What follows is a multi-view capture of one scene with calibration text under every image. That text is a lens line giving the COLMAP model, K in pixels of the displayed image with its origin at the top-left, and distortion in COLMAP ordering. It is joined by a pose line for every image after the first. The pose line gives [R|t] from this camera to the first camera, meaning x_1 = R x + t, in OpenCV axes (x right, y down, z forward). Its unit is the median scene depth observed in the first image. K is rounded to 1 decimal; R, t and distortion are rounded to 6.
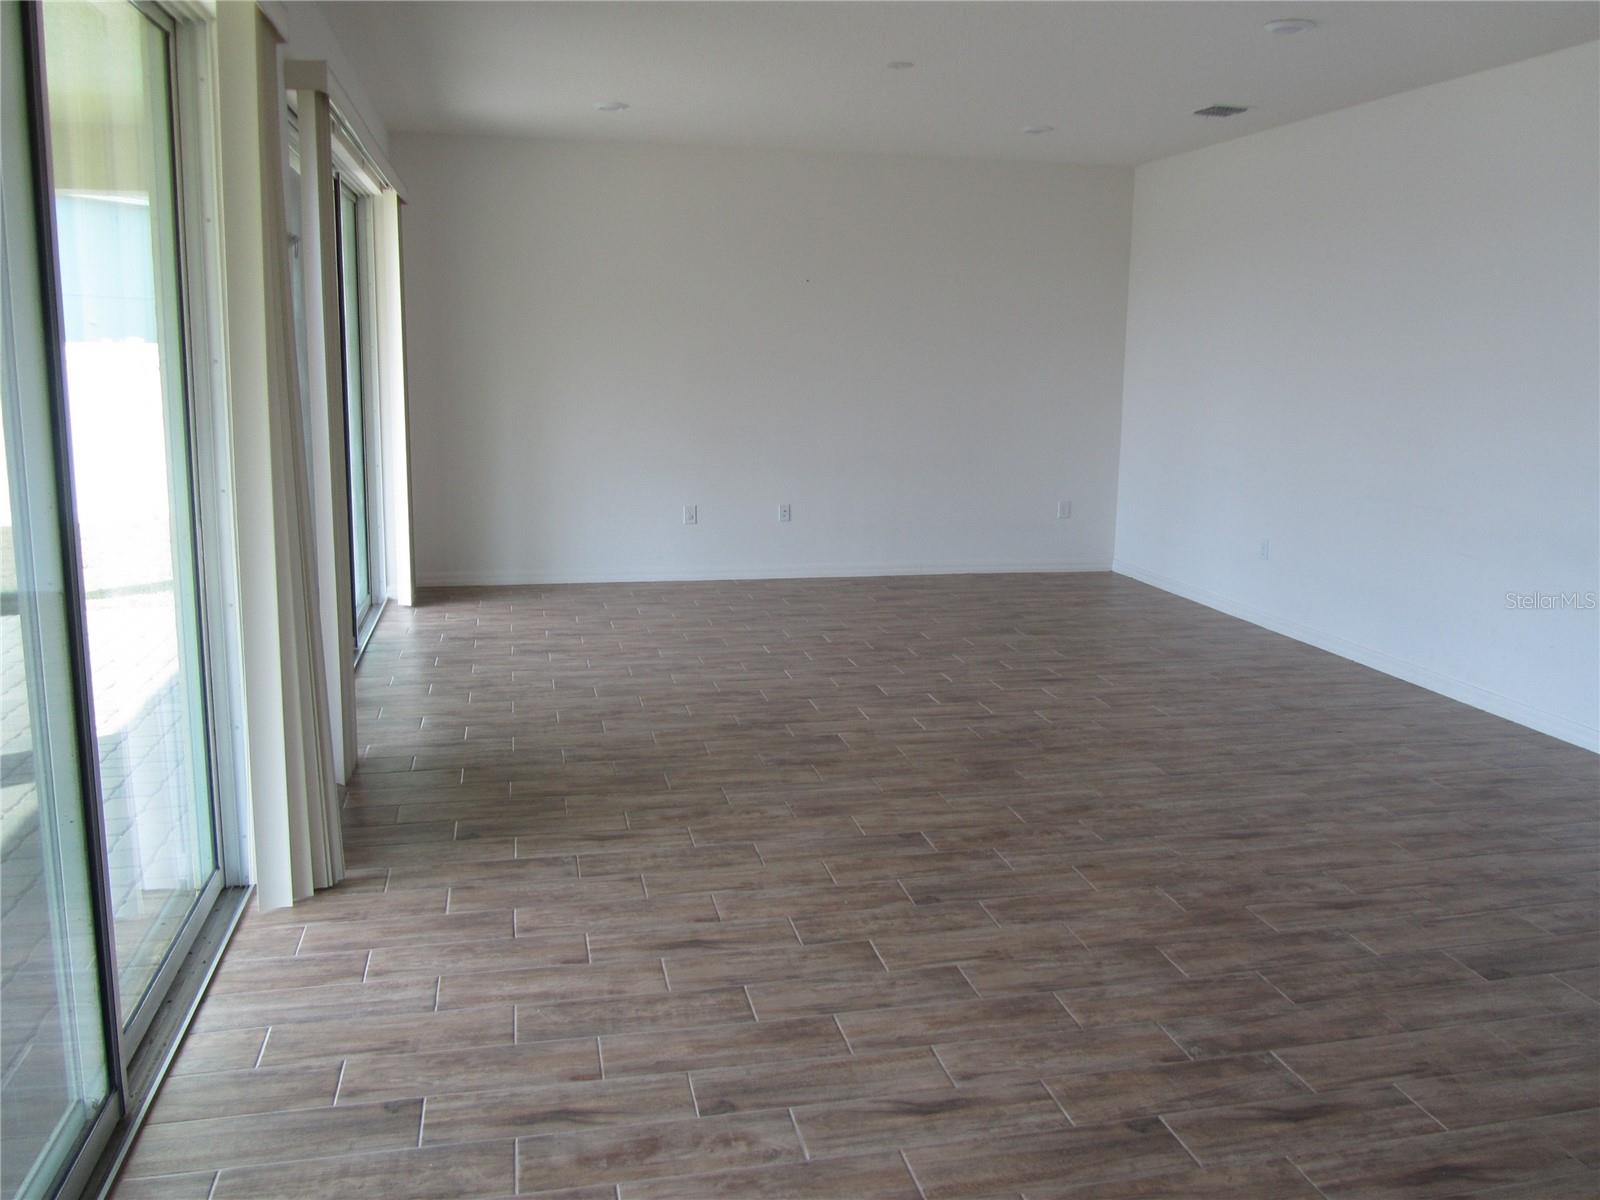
lens RADIAL K [[1320.4, 0, 802.1], [0, 1320.4, 598.8], [0, 0, 1]] dist [-0.053164, -0.001773]
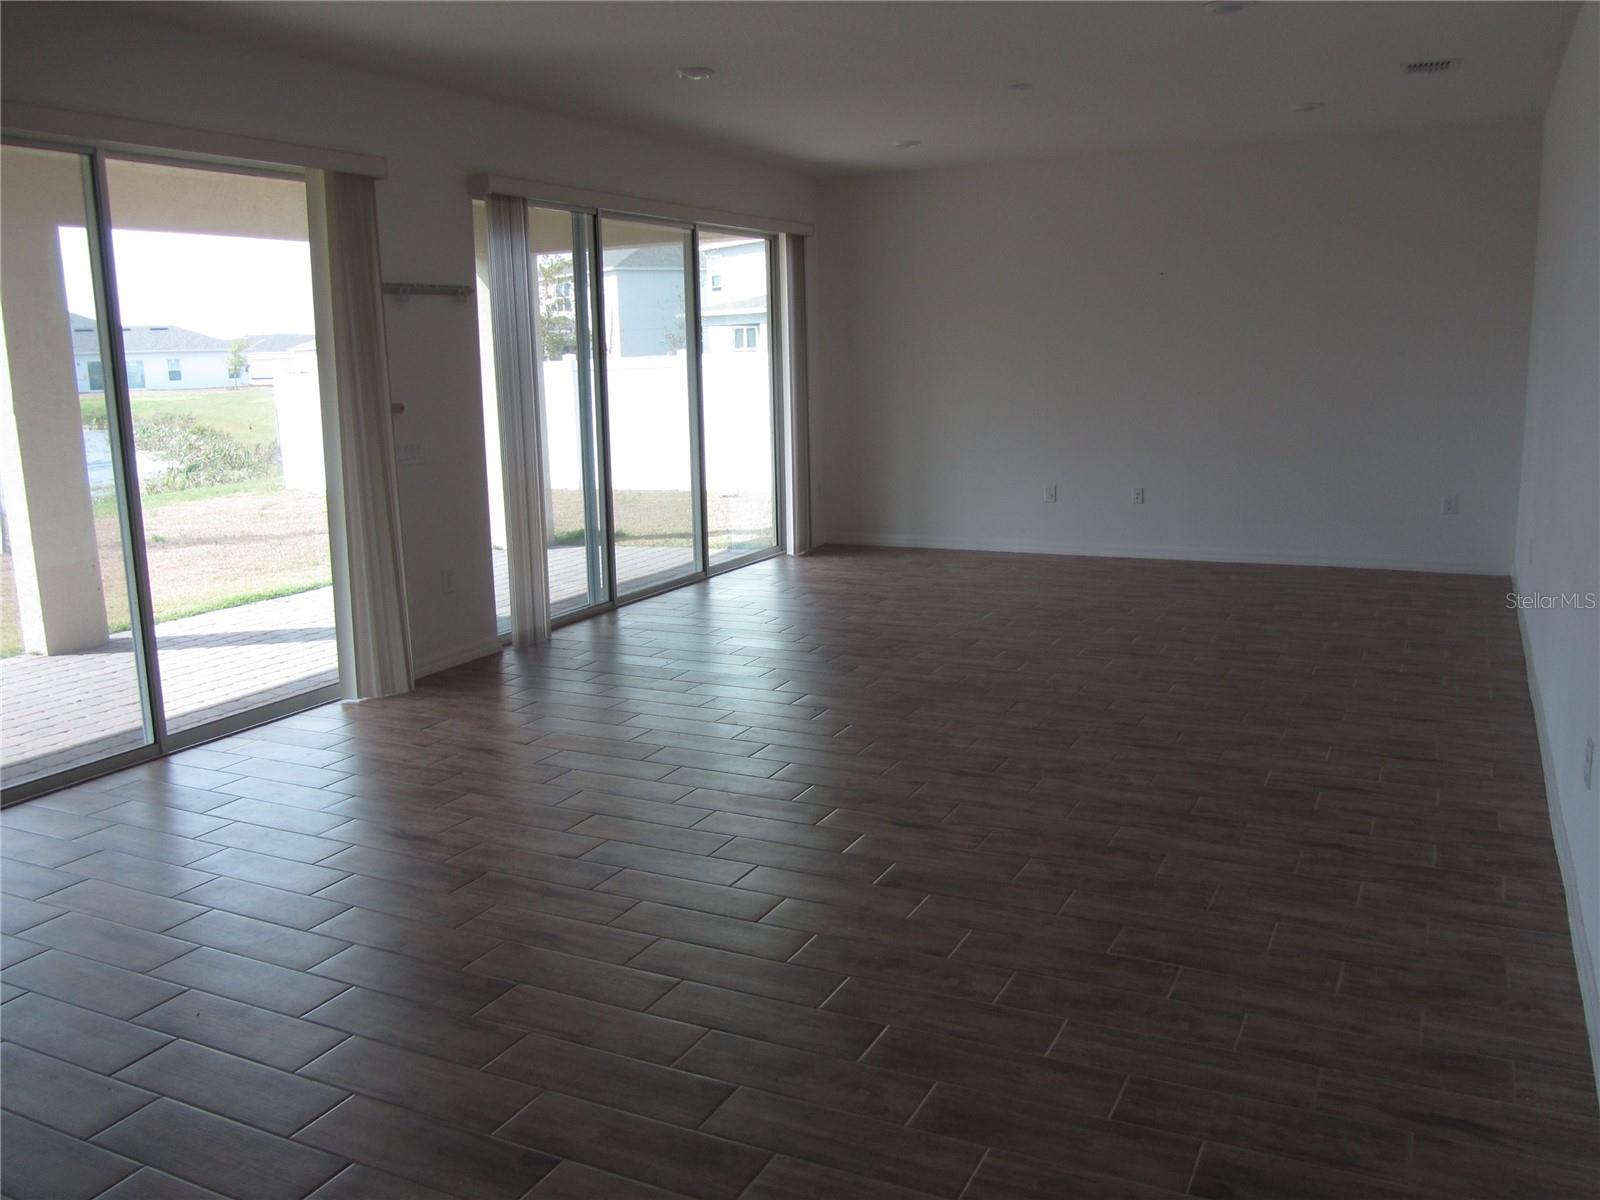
lens RADIAL K [[1320.4, 0, 802.3], [0, 1320.4, 598.0], [0, 0, 1]] dist [-0.053164, -0.001773]
pose [[0.774242, 0.083487, -0.627359, 0.841044], [-0.079860, 0.996226, 0.034016, 0.004173], [0.627831, 0.023764, 0.777987, 0.030450]]
